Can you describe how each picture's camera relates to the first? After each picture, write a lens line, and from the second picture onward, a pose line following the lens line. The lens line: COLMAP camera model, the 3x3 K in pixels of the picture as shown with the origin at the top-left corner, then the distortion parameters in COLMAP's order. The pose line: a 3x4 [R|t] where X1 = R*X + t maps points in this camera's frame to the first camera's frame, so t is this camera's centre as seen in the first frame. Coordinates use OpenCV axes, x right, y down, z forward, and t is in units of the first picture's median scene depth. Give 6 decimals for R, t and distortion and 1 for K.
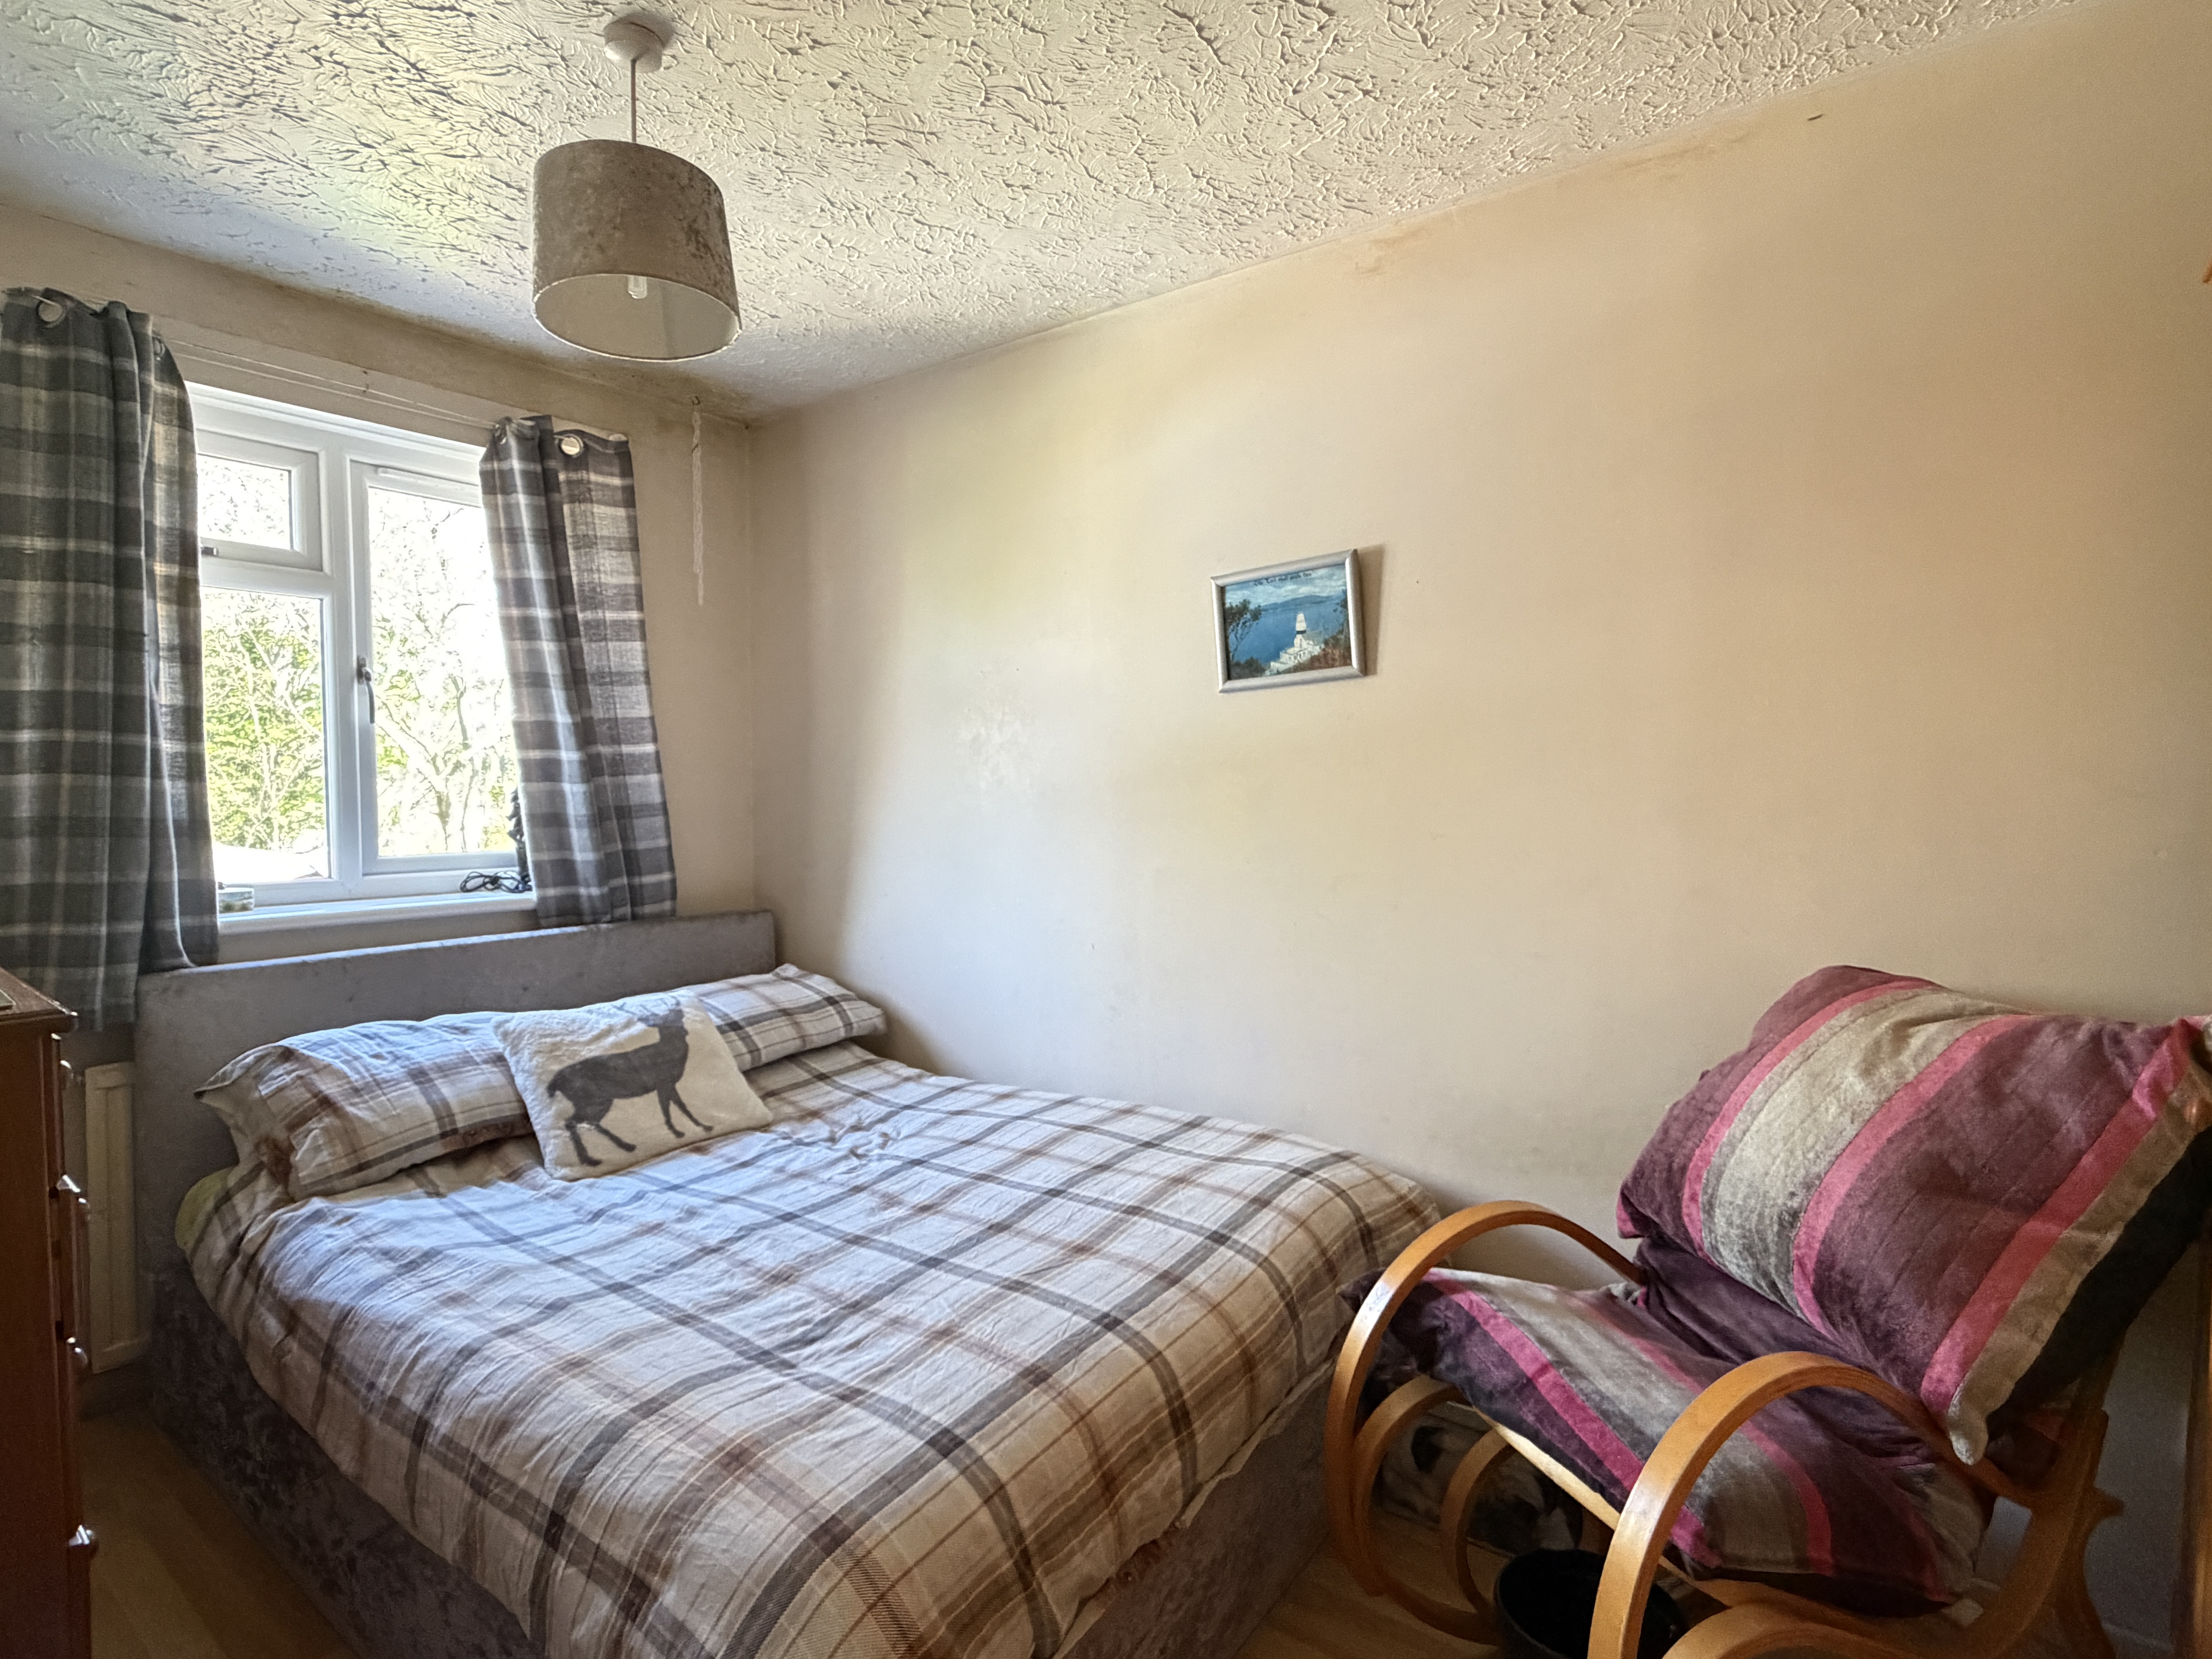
lens RADIAL K [[1125.1, 0, 1095.5], [0, 1125.1, 833.5], [0, 0, 1]] dist [-0.001150, 0.000829]
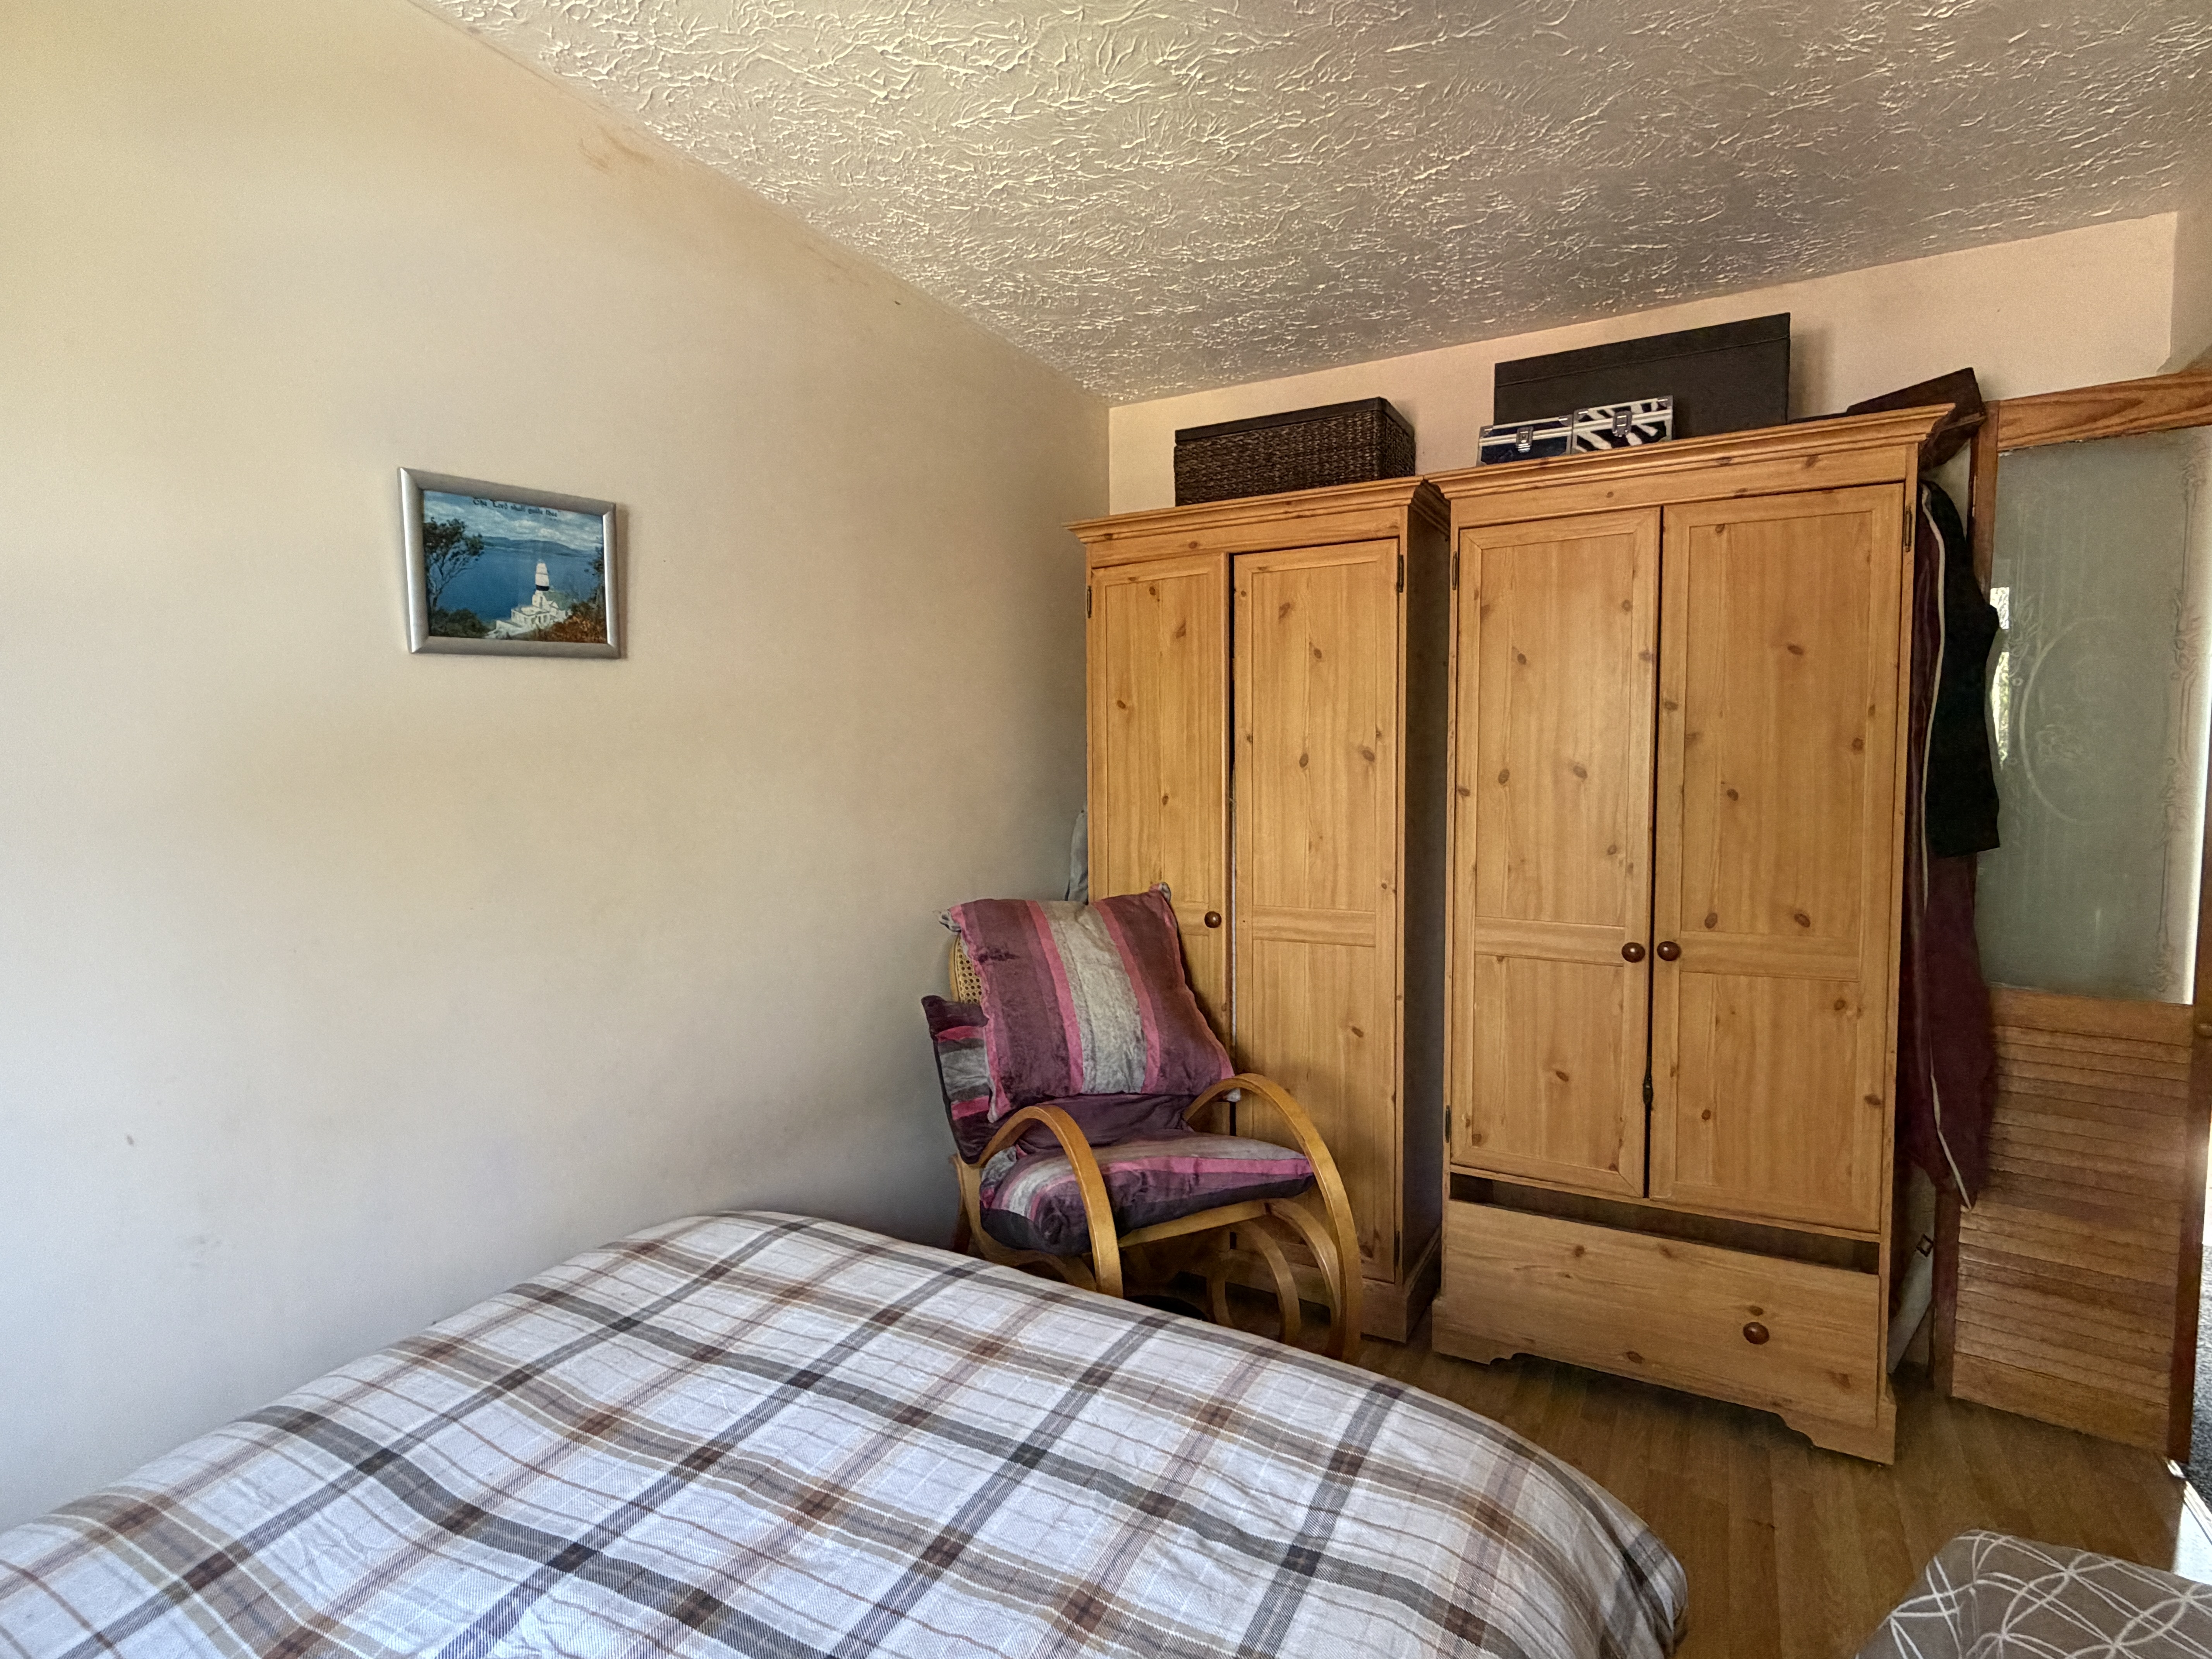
lens RADIAL K [[1115.1, 0, 1110.3], [0, 1115.1, 835.0], [0, 0, 1]] dist [0.000328, 0.000318]
pose [[-0.137674, -0.059215, 0.988706, -0.761919], [0.055978, 0.996151, 0.067456, -0.056390], [-0.988894, 0.064633, -0.133830, 0.924993]]
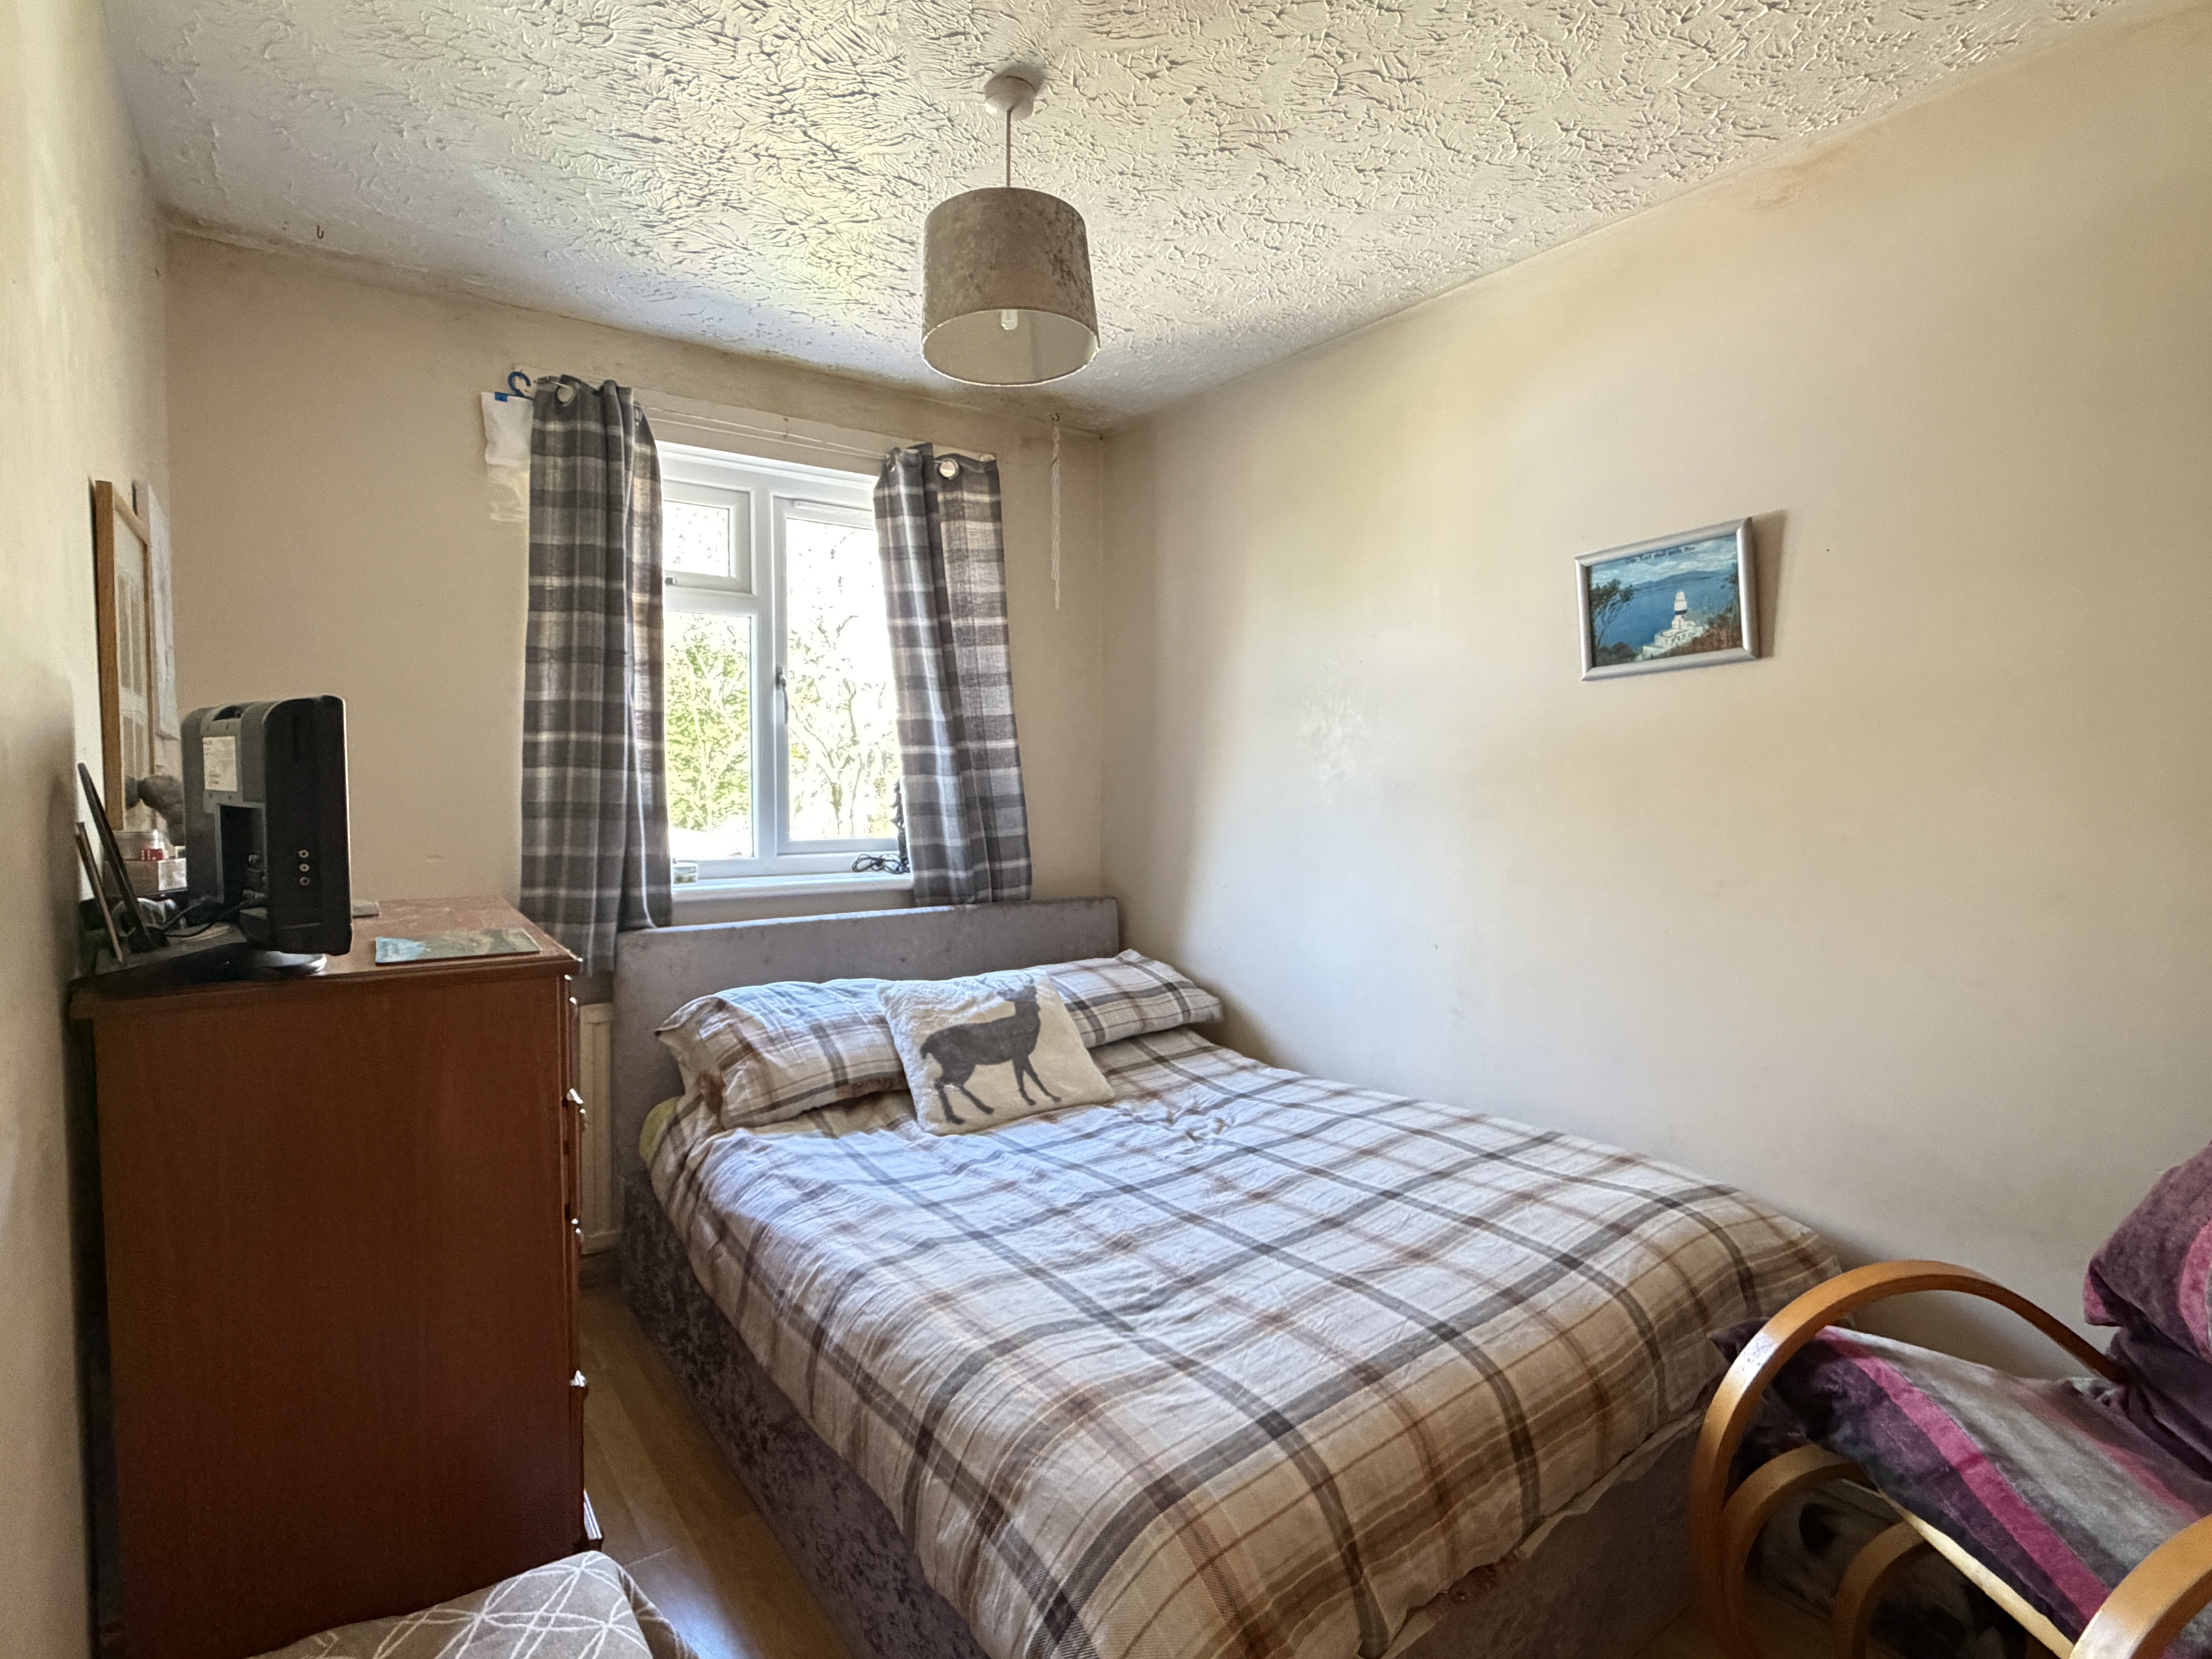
lens RADIAL K [[1125.1, 0, 1095.5], [0, 1125.1, 833.5], [0, 0, 1]] dist [-0.001150, 0.000829]
pose [[0.955832, 0.017834, -0.293373, 0.000270], [-0.016150, 0.999836, 0.008161, 0.000476], [0.293470, -0.003063, 0.955963, -0.013098]]
